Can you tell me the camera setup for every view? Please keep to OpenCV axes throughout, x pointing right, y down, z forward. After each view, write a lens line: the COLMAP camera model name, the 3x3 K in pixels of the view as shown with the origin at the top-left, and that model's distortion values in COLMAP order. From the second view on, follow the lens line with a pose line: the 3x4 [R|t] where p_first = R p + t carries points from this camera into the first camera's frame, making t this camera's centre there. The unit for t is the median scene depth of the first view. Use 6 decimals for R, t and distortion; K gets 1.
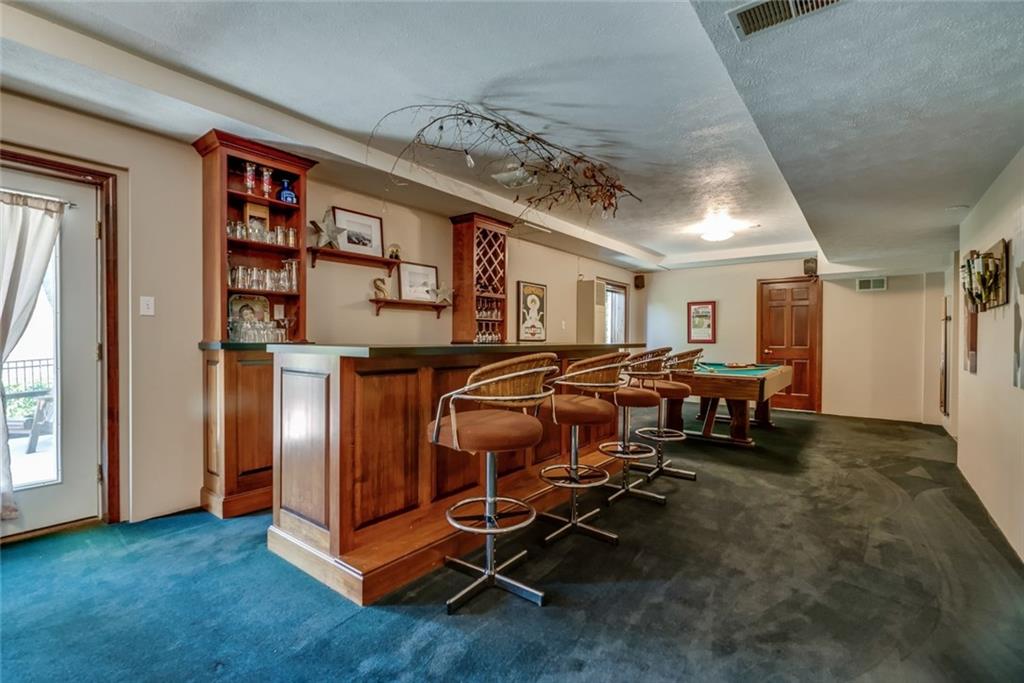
lens RADIAL K [[457.2, 0, 514.7], [0, 457.2, 339.6], [0, 0, 1]] dist [0.002548, 0.000115]
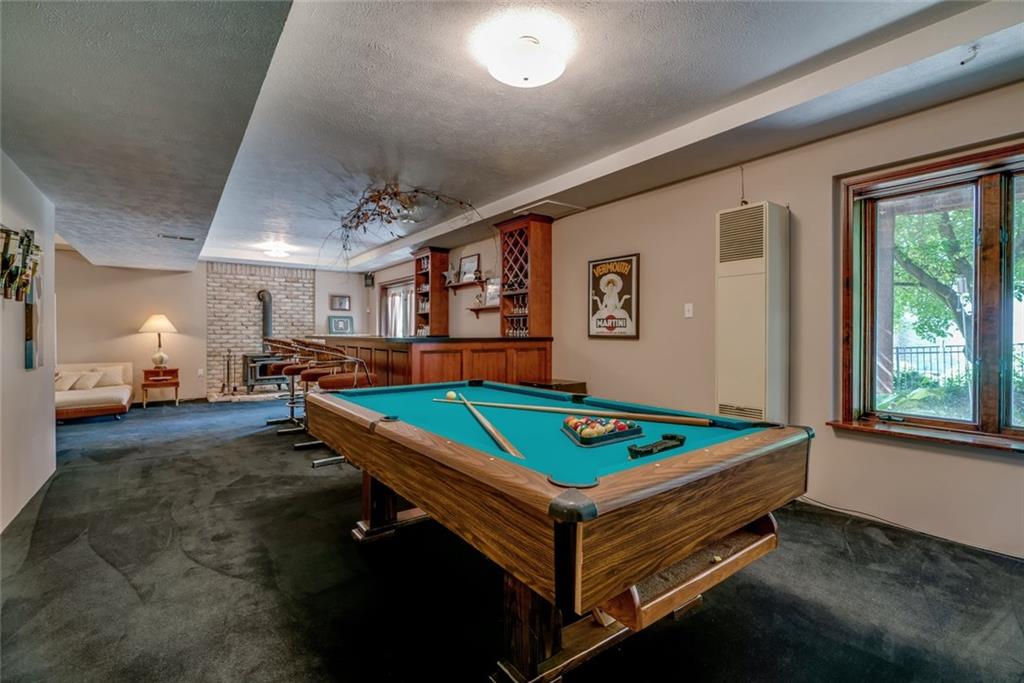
lens RADIAL K [[457.2, 0, 515.0], [0, 457.2, 337.4], [0, 0, 1]] dist [0.002548, 0.000115]
pose [[-0.262198, 0.006008, -0.964996, 0.802016], [-0.006661, 0.999946, 0.008035, -0.001438], [0.964991, 0.008535, -0.262143, 1.068996]]
